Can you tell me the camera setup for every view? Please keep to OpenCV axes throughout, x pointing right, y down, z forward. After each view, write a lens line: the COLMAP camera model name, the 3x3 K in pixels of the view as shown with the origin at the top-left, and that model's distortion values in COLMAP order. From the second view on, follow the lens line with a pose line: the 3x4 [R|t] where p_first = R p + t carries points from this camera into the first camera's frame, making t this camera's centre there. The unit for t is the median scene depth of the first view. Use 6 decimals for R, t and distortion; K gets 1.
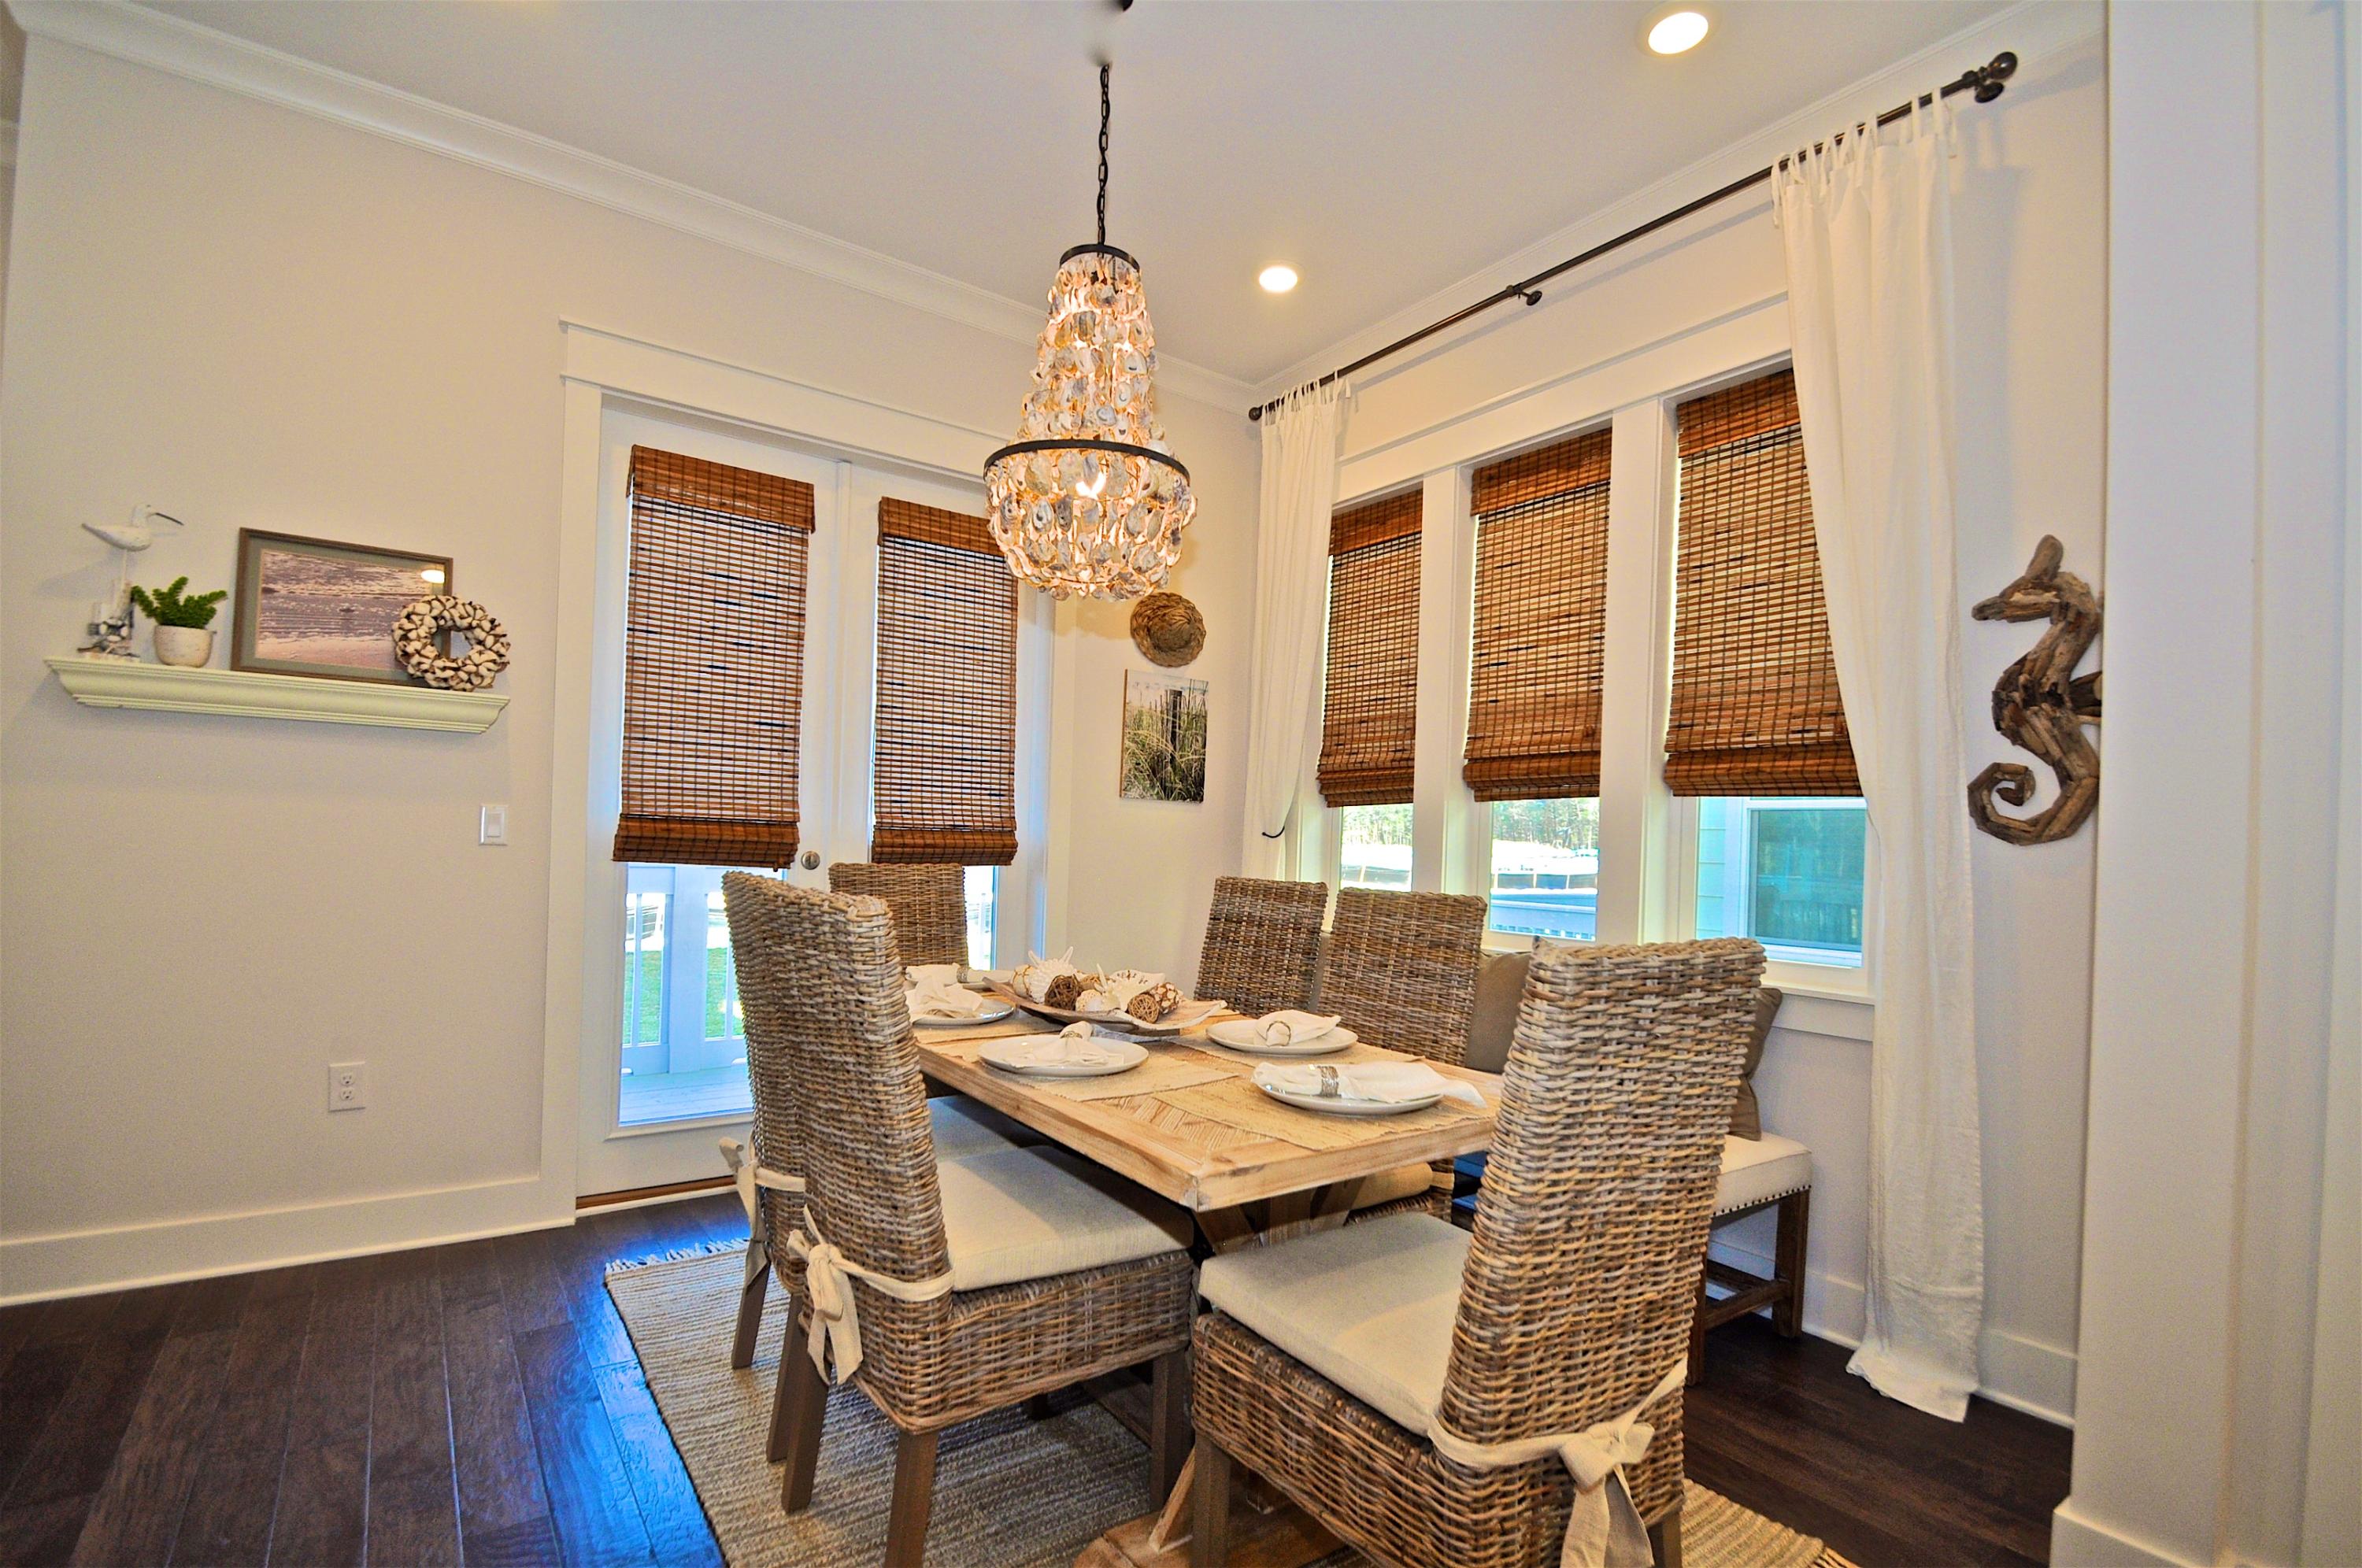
lens RADIAL K [[1097.2, 0, 1174.9], [0, 1097.2, 819.2], [0, 0, 1]] dist [-0.000823, -0.006712]
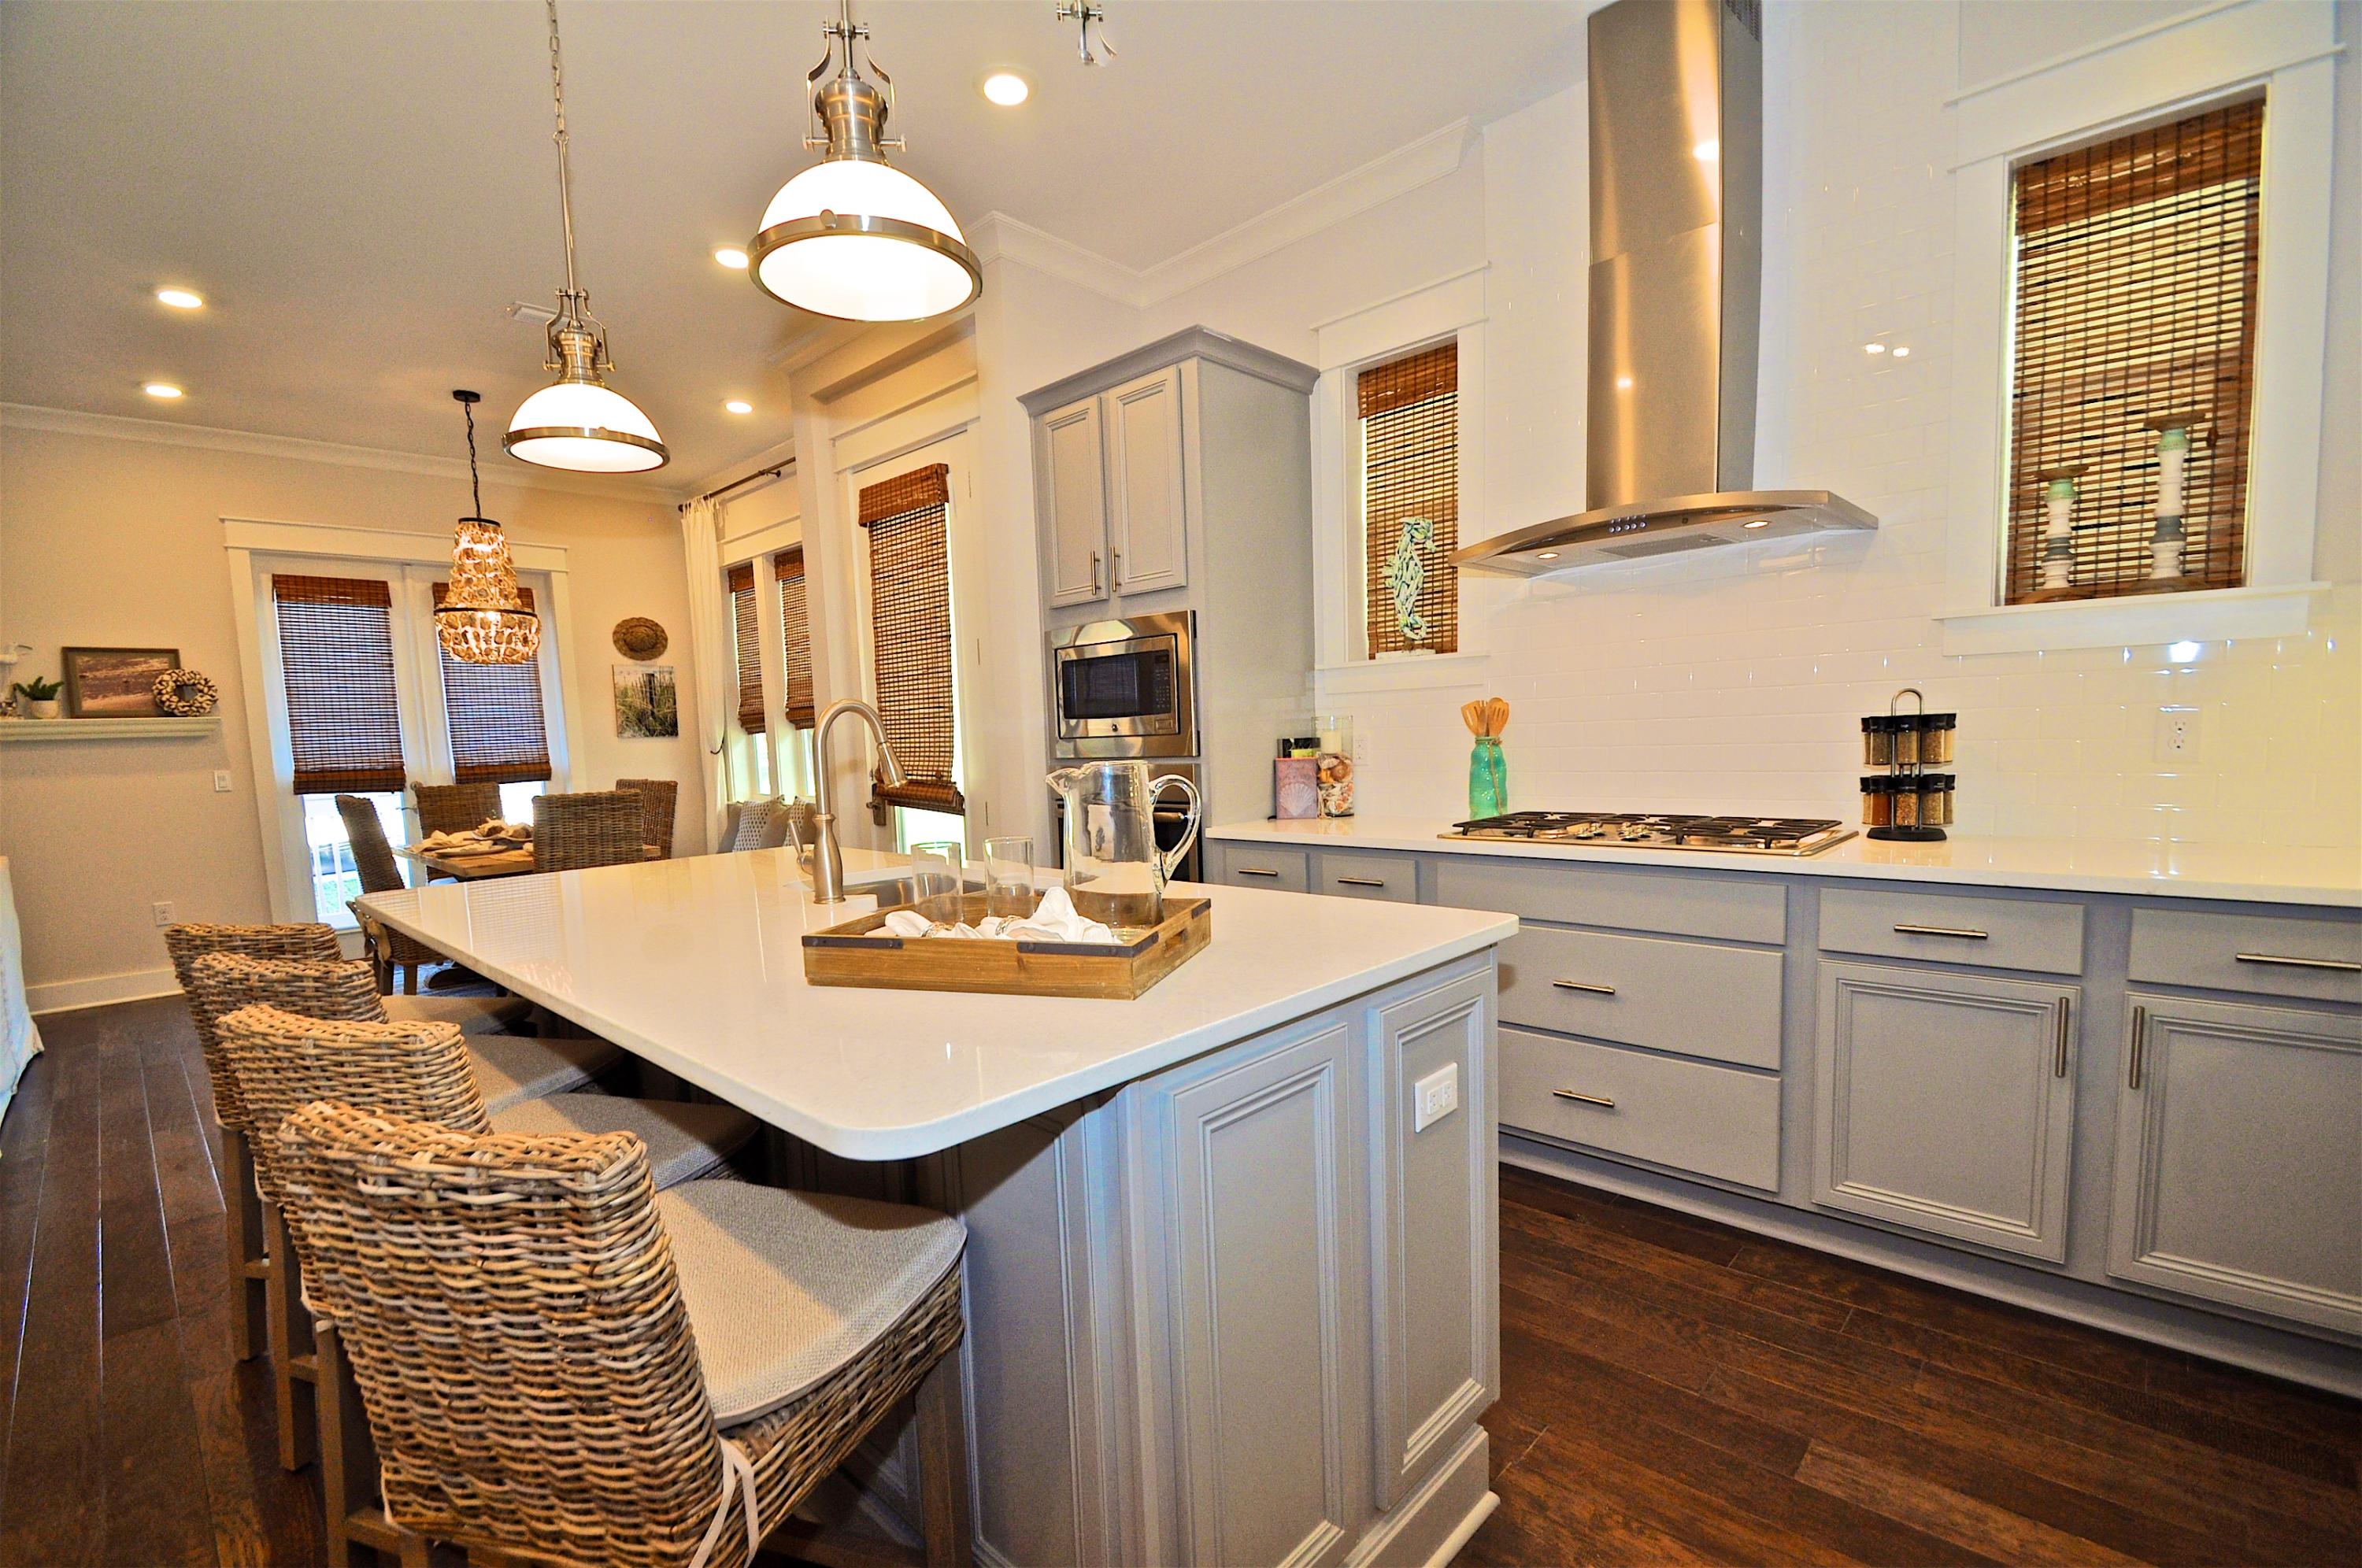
lens RADIAL K [[1053.3, 0, 1173.3], [0, 1053.3, 830.5], [0, 0, 1]] dist [0.000189, -0.007586]
pose [[0.978201, -0.083695, 0.190047, 0.743102], [0.061819, 0.991056, 0.118261, -0.025849], [-0.198245, -0.103934, 0.974626, -1.283868]]
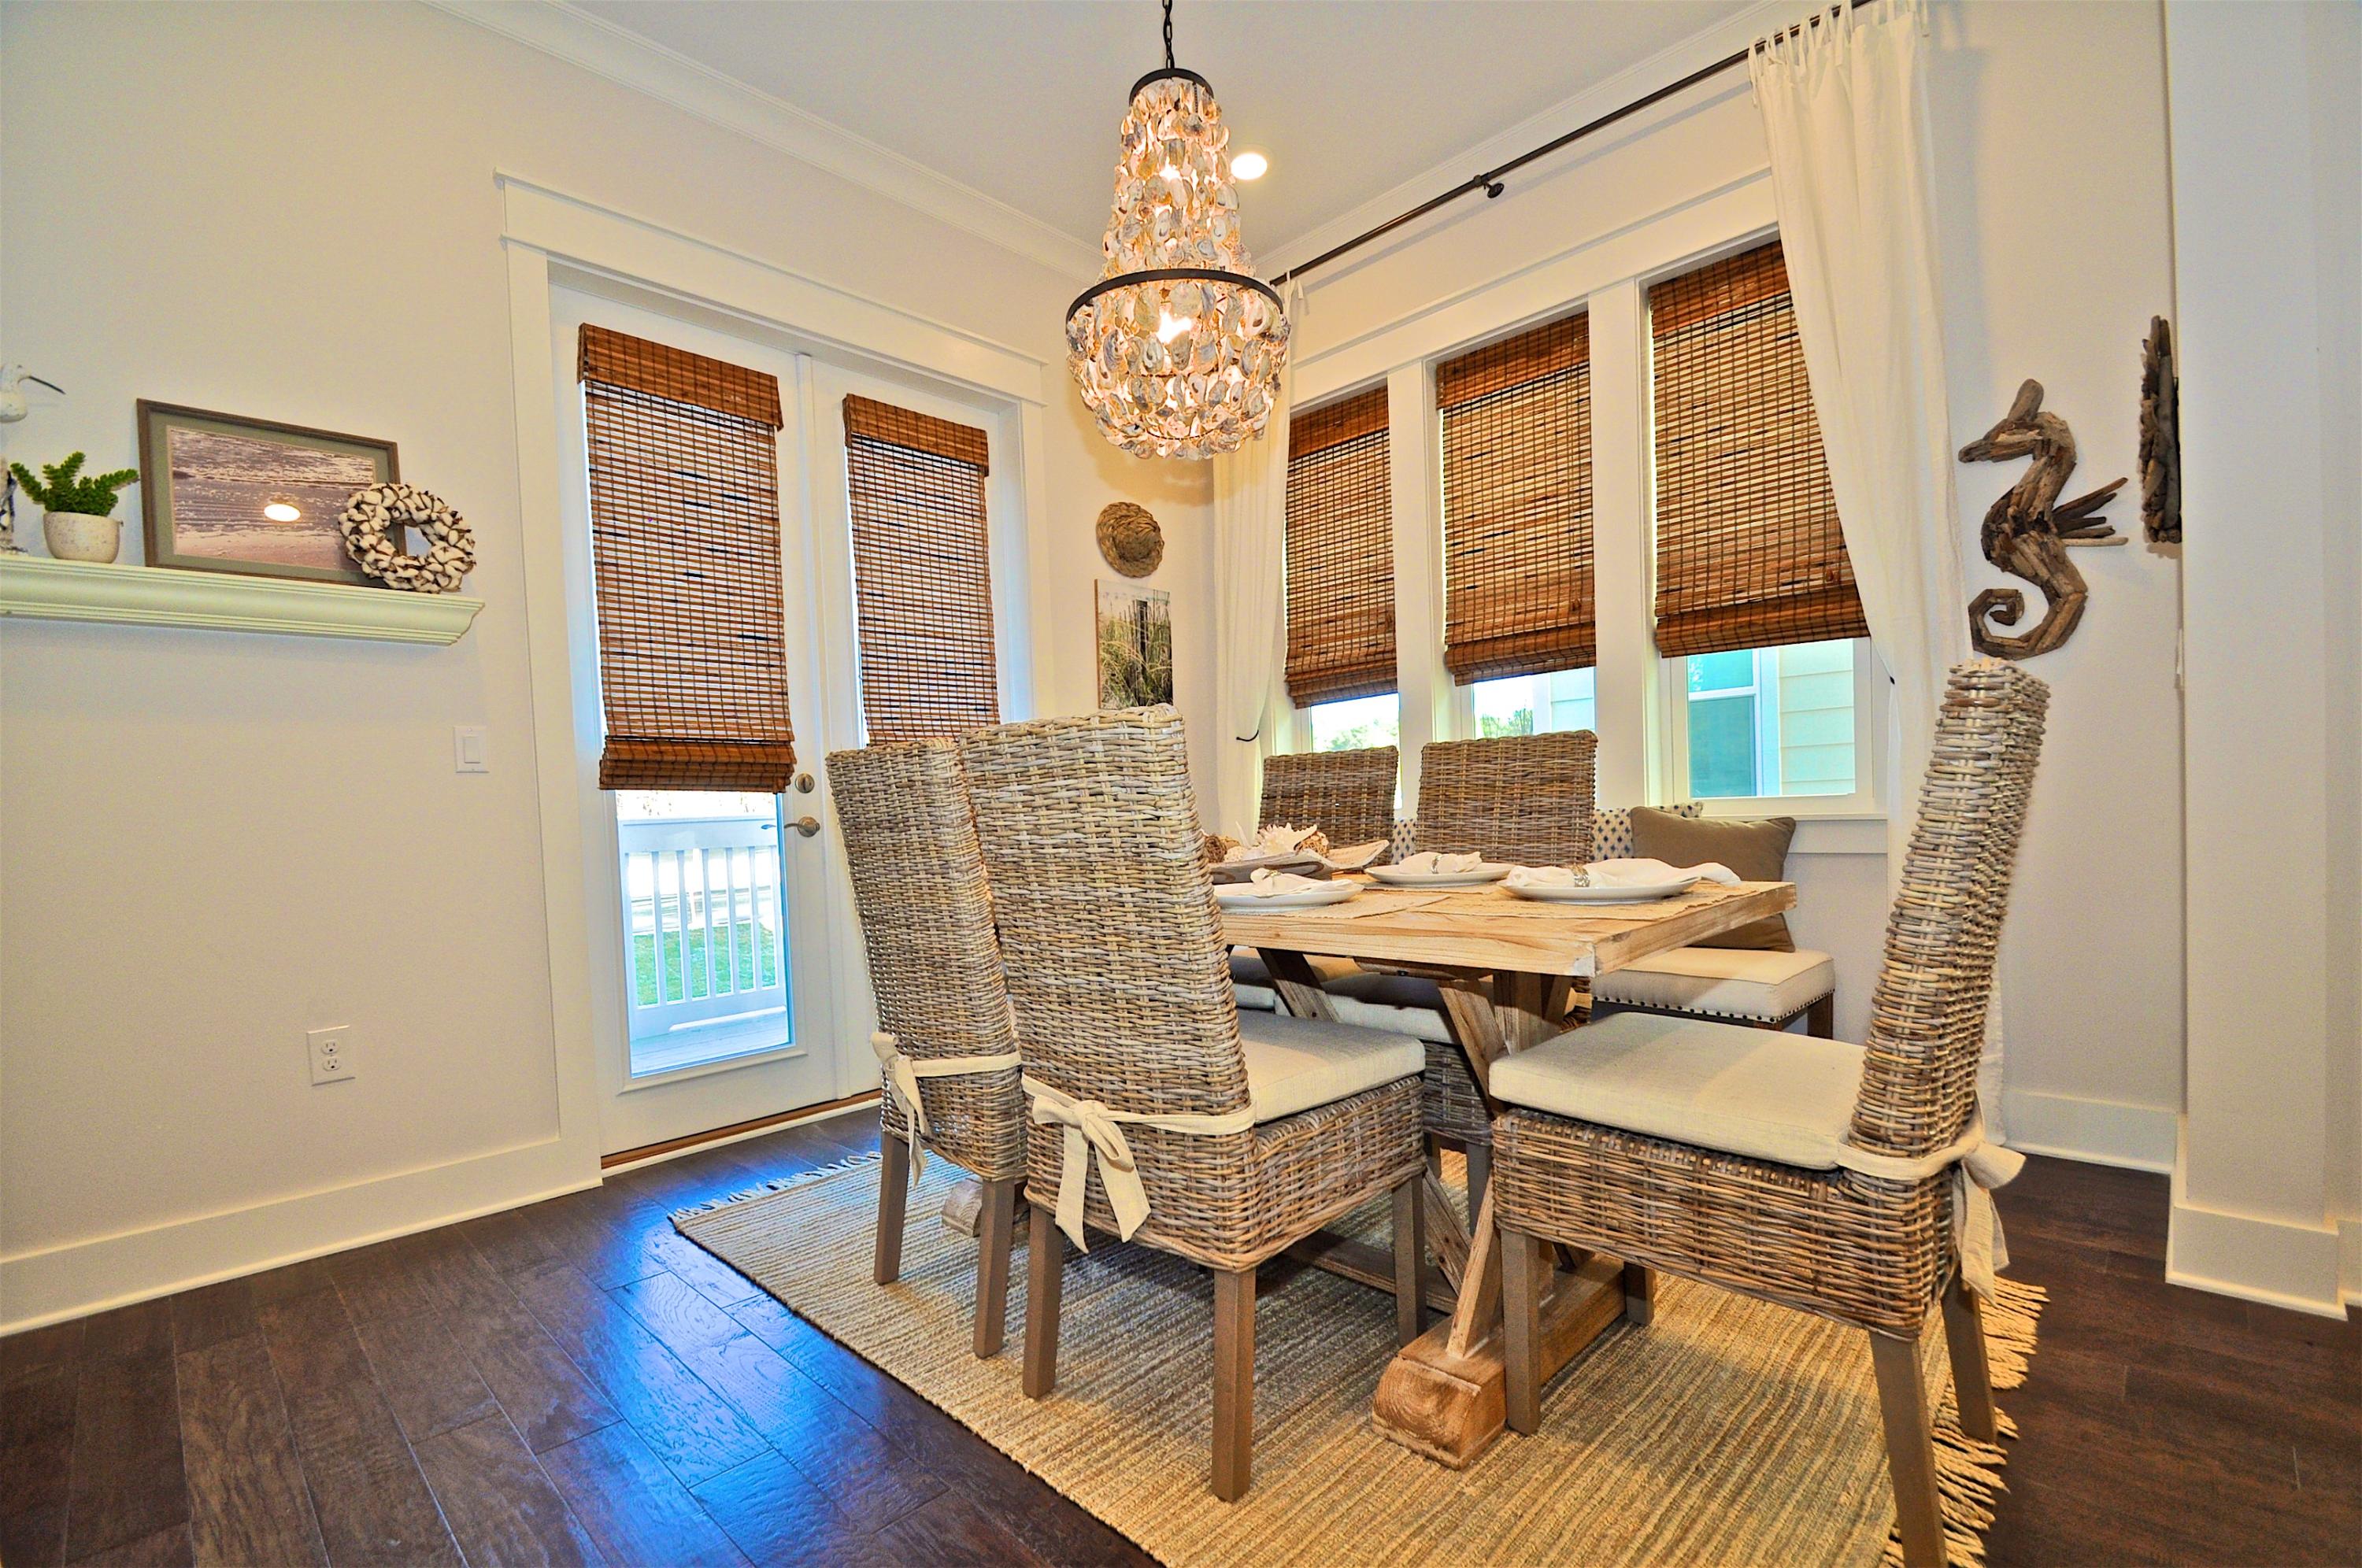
lens RADIAL K [[1053.3, 0, 1184.1], [0, 1053.3, 820.3], [0, 0, 1]] dist [0.000189, -0.007586]
pose [[0.982380, -0.074777, 0.171282, -0.219267], [0.068747, 0.996796, 0.040879, 0.070923], [-0.173790, -0.028383, 0.984374, 0.067877]]
